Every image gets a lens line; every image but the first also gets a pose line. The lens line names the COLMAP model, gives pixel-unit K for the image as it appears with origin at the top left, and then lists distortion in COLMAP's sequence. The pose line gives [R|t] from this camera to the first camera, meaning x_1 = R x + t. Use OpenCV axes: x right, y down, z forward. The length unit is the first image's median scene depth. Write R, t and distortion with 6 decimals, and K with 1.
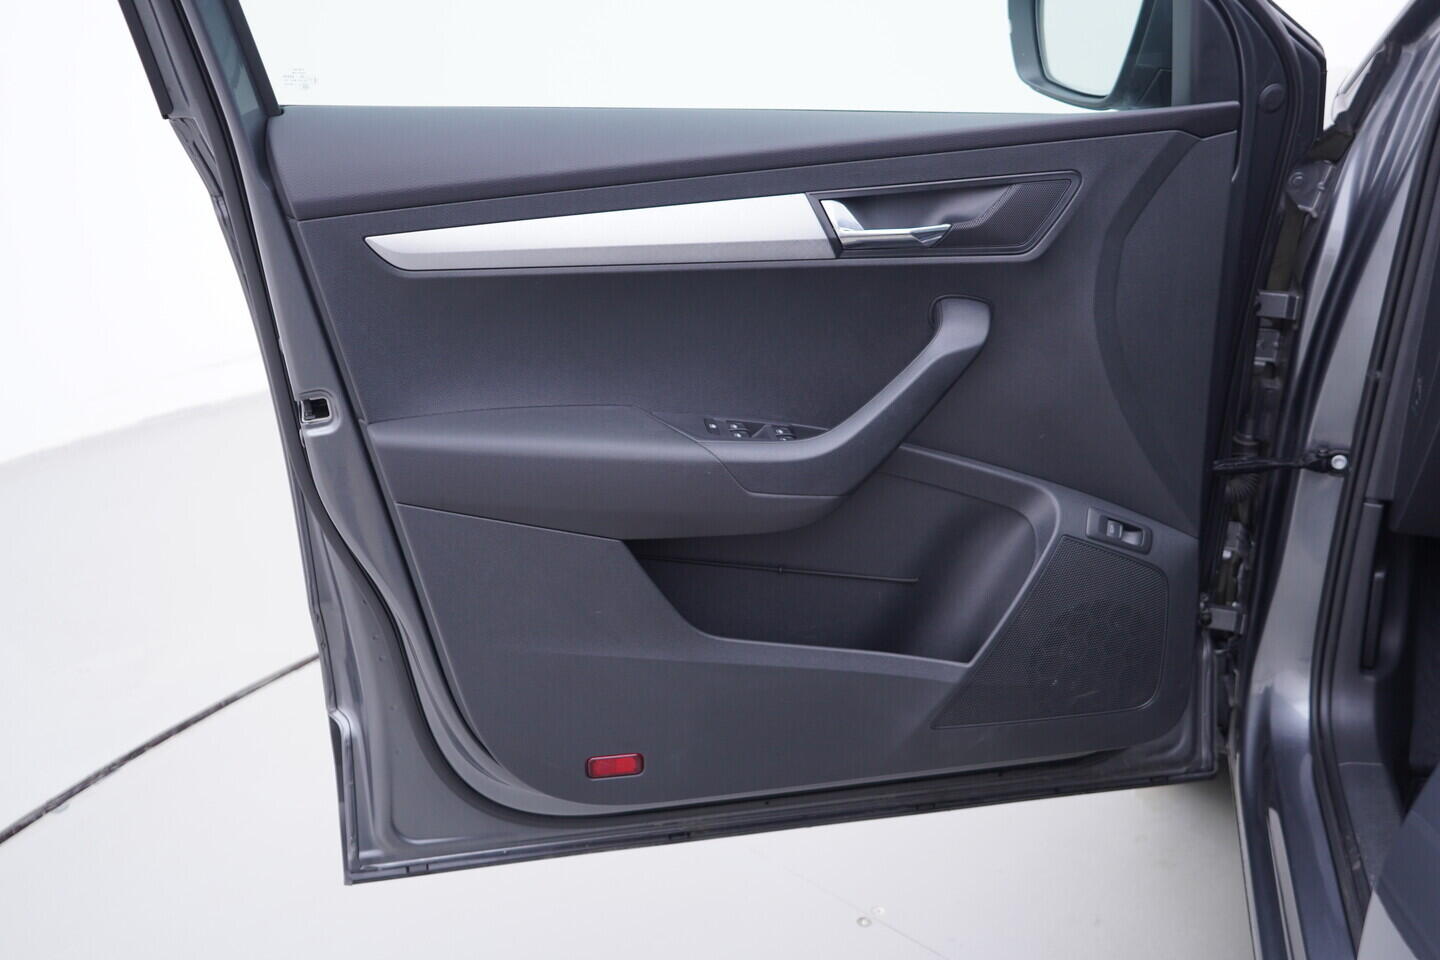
lens RADIAL K [[1469.3, 0, 720.0], [0, 1469.3, 480.0], [0, 0, 1]] dist [0.009528, -0.014129]
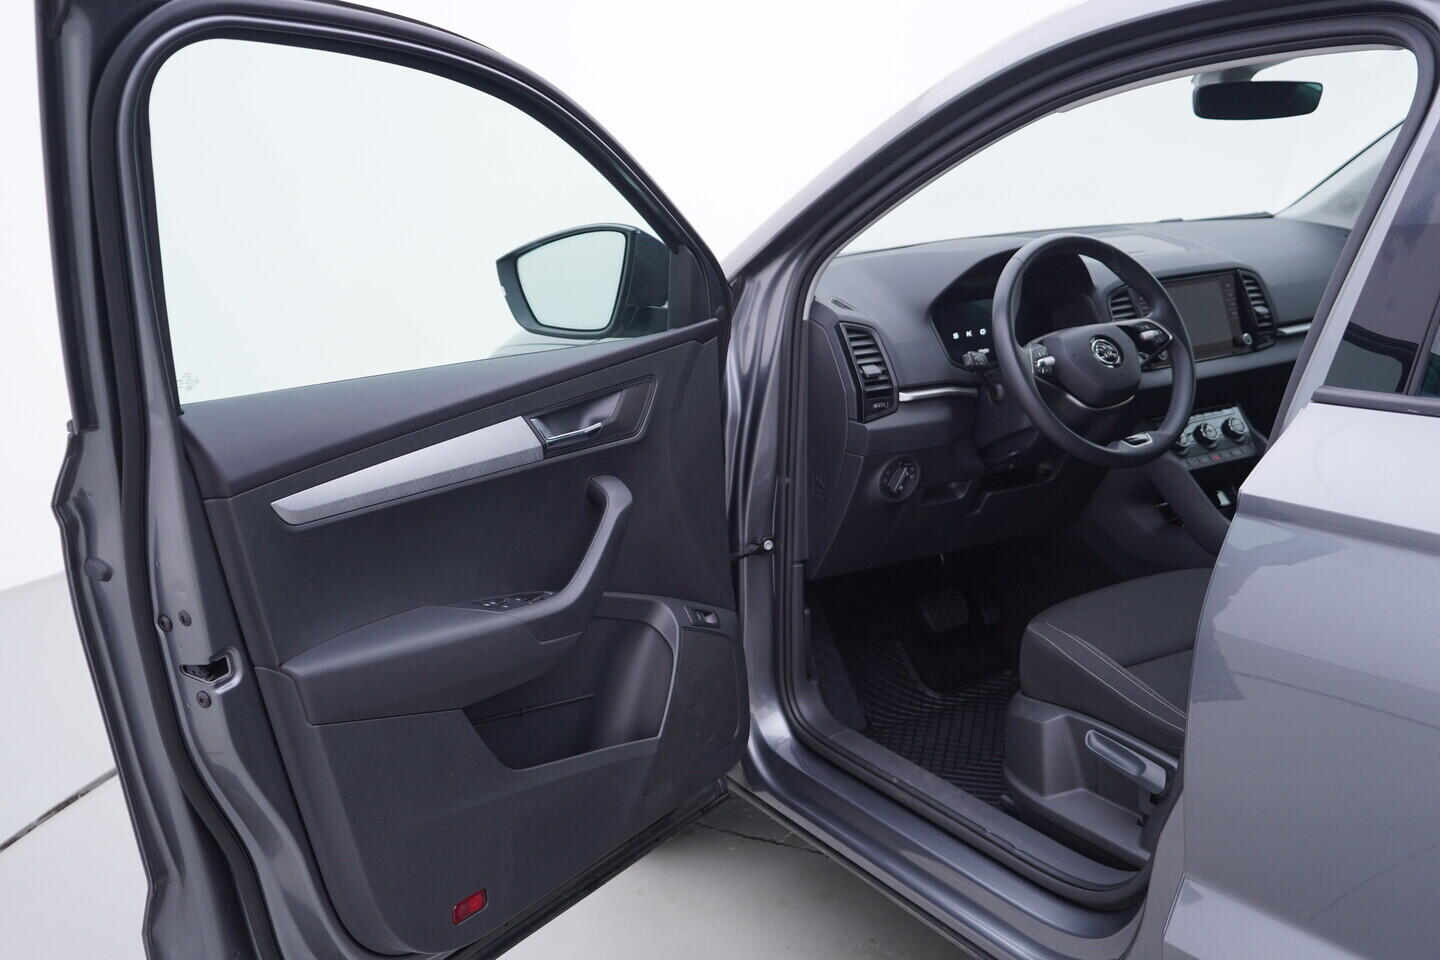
lens RADIAL K [[1469.3, 0, 720.0], [0, 1469.3, 480.0], [0, 0, 1]] dist [0.009528, -0.014129]
pose [[0.700025, -0.180326, 0.690976, -0.709328], [0.299524, 0.952510, -0.054866, -0.008746], [-0.648267, 0.245372, 0.720793, -0.075190]]
